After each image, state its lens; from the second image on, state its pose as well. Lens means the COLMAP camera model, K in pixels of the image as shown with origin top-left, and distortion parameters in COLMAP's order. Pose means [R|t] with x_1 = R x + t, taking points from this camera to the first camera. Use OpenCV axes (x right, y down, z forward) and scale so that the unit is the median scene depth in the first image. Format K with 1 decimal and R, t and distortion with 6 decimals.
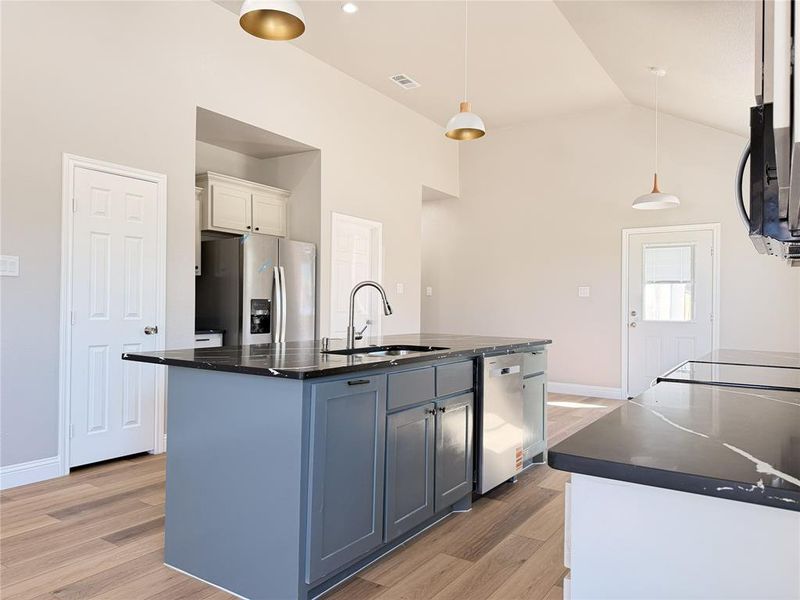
lens RADIAL K [[557.1, 0, 389.2], [0, 557.1, 307.5], [0, 0, 1]] dist [0.047791, -0.060088]
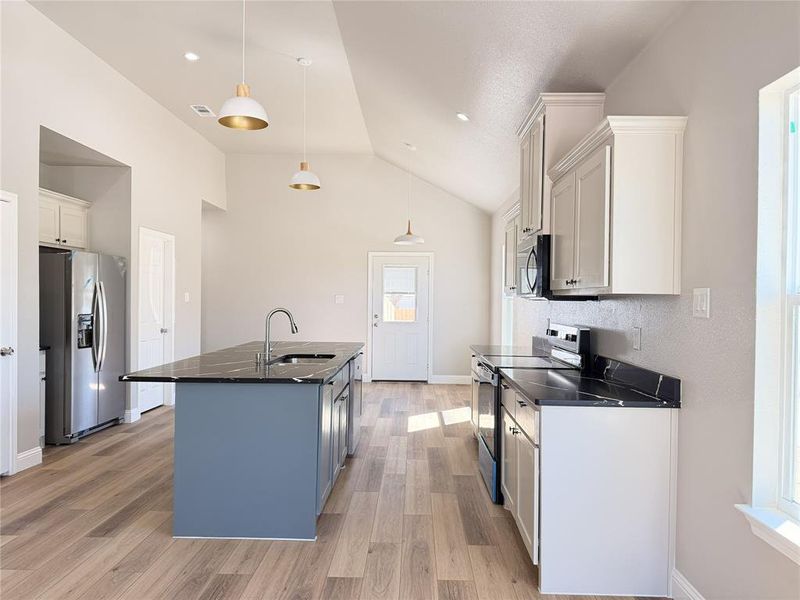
lens RADIAL K [[557.1, 0, 397.6], [0, 557.1, 300.8], [0, 0, 1]] dist [0.047791, -0.060088]
pose [[0.846316, -0.002071, 0.532677, -0.357388], [0.001624, 0.999998, 0.001308, -0.047729], [-0.532679, -0.000242, 0.846317, -0.199943]]
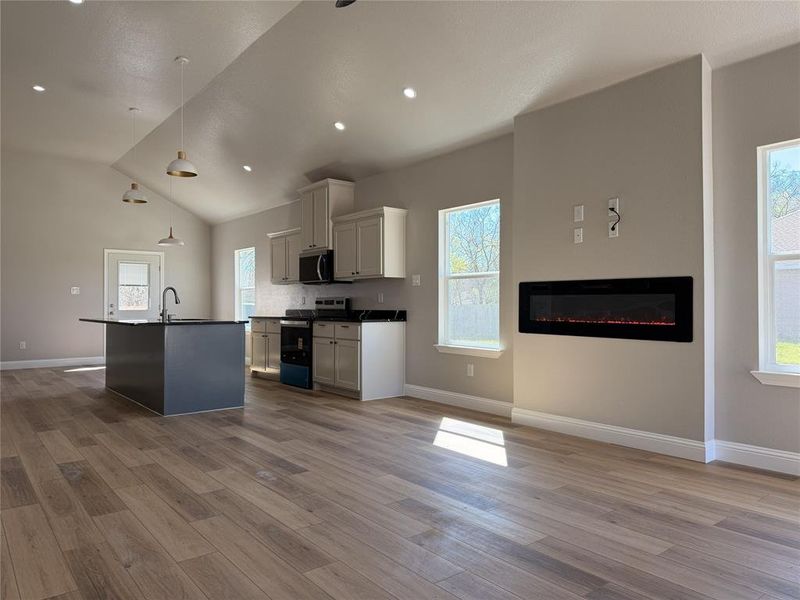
lens RADIAL K [[557.1, 0, 396.9], [0, 557.1, 288.0], [0, 0, 1]] dist [0.047791, -0.060088]
pose [[0.309283, 0.014750, 0.950856, -1.268557], [0.013463, 0.999712, -0.019888, 0.005610], [-0.950875, 0.018953, 0.308995, -0.306521]]
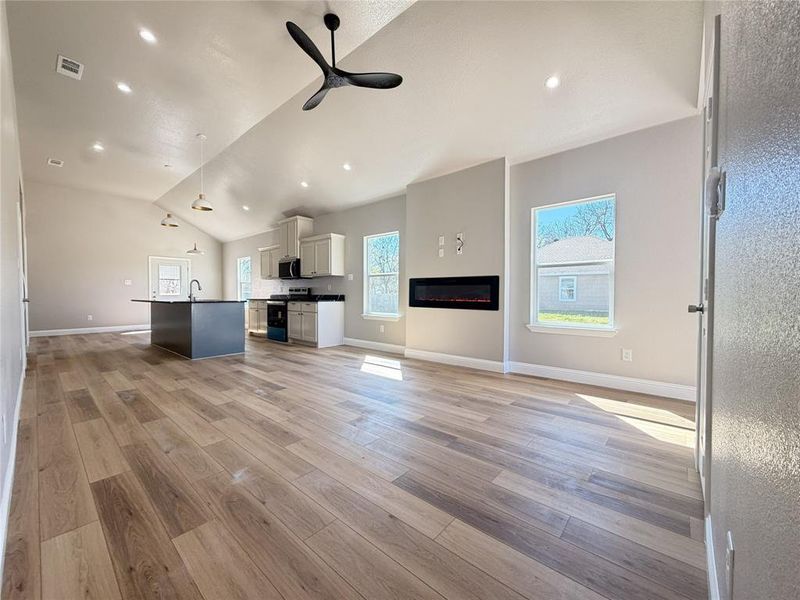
lens RADIAL K [[317.0, 0, 394.8], [0, 317.0, 294.5], [0, 0, 1]] dist [-0.004526, 0.002290]
pose [[0.134917, -0.014941, 0.990744, -1.252623], [0.010126, 0.999855, 0.013699, 0.018480], [-0.990805, 0.008184, 0.135048, -0.293498]]
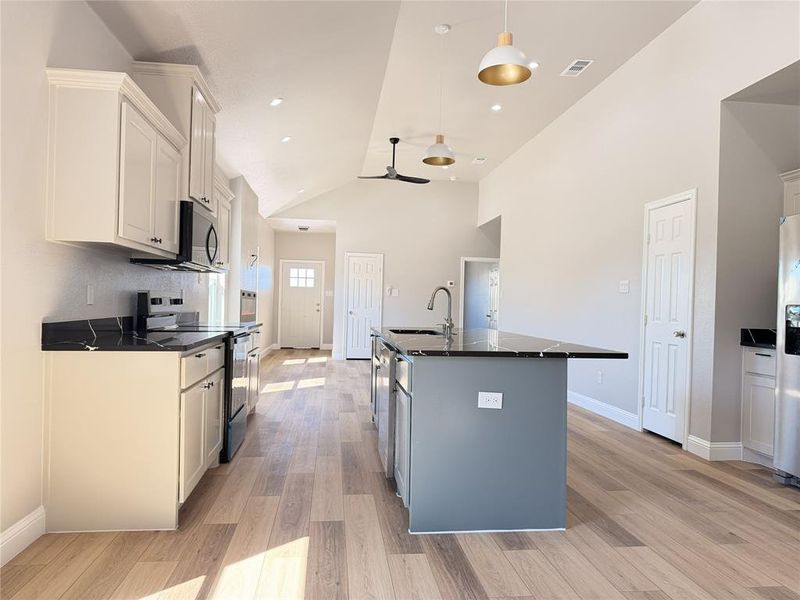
lens RADIAL K [[557.1, 0, 408.6], [0, 557.1, 301.4], [0, 0, 1]] dist [0.047791, -0.060088]
pose [[-0.733635, -0.032662, -0.678759, 0.706025], [-0.035982, 0.999310, -0.009196, 0.005563], [0.678591, 0.017677, -0.734304, 1.411887]]
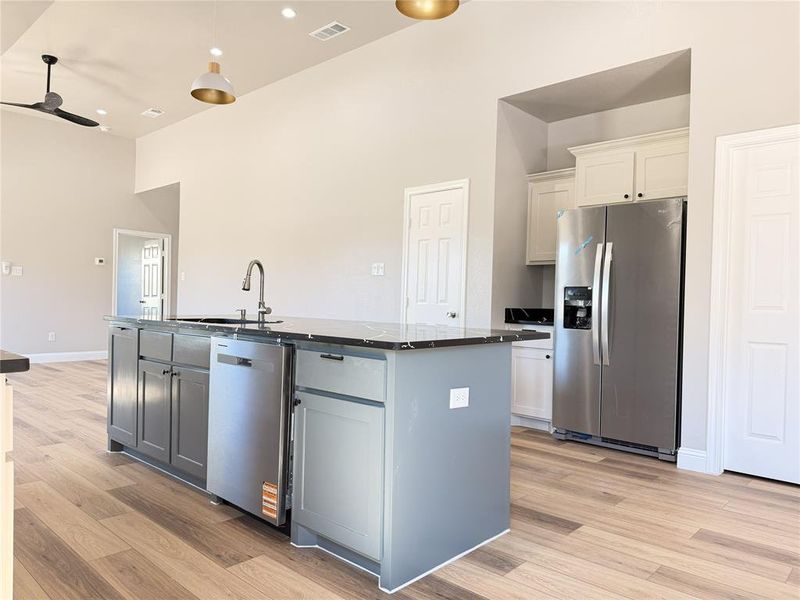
lens RADIAL K [[557.1, 0, 400.4], [0, 557.1, 302.5], [0, 0, 1]] dist [0.047791, -0.060088]
pose [[-0.125043, -0.011663, -0.992083, 0.725340], [-0.029668, 0.999528, -0.008011, 0.026596], [0.991708, 0.028431, -0.125330, 1.010947]]
